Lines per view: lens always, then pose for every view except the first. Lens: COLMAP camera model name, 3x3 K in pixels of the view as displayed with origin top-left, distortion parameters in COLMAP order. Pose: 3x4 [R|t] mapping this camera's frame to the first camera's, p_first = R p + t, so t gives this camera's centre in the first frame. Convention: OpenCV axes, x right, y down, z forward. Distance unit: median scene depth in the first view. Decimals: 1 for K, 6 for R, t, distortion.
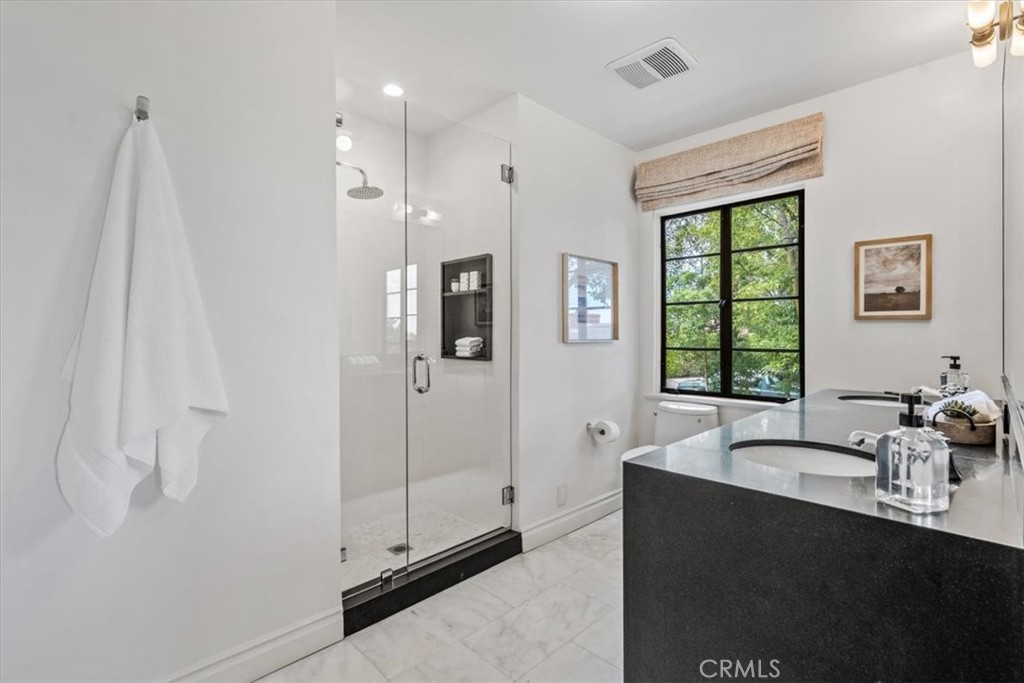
lens RADIAL K [[470.8, 0, 517.2], [0, 470.8, 336.6], [0, 0, 1]] dist [-0.002863, -0.000320]
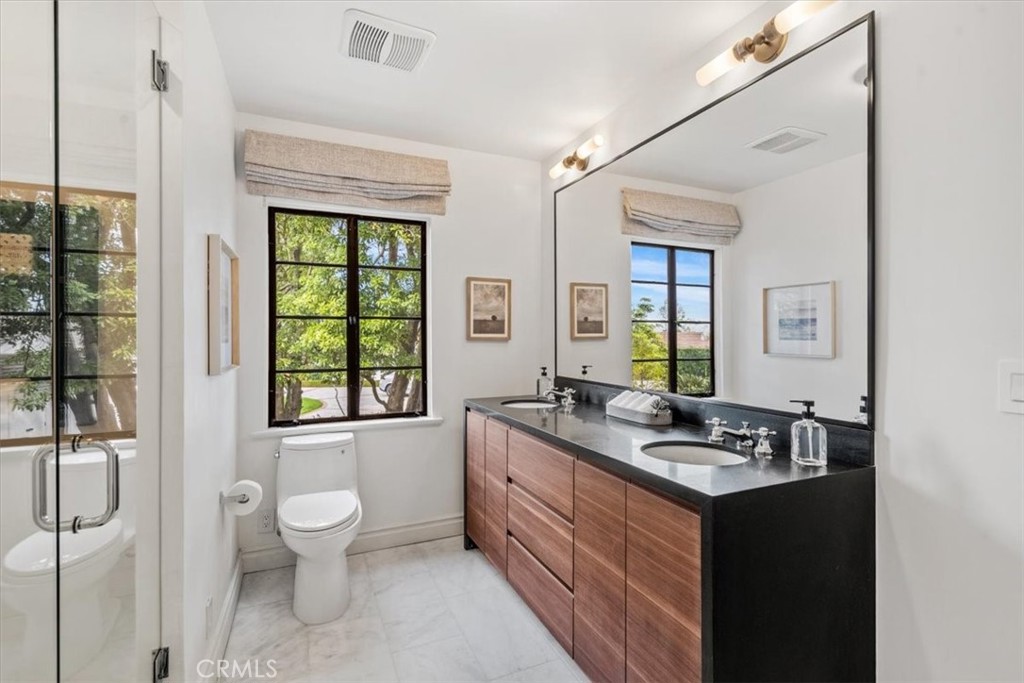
lens RADIAL K [[470.8, 0, 517.2], [0, 470.8, 336.6], [0, 0, 1]] dist [-0.002863, -0.000320]
pose [[0.360904, 0.002615, 0.932599, -0.341843], [0.007693, 0.999954, -0.005781, -0.032811], [-0.932571, 0.009261, 0.360867, 0.389506]]
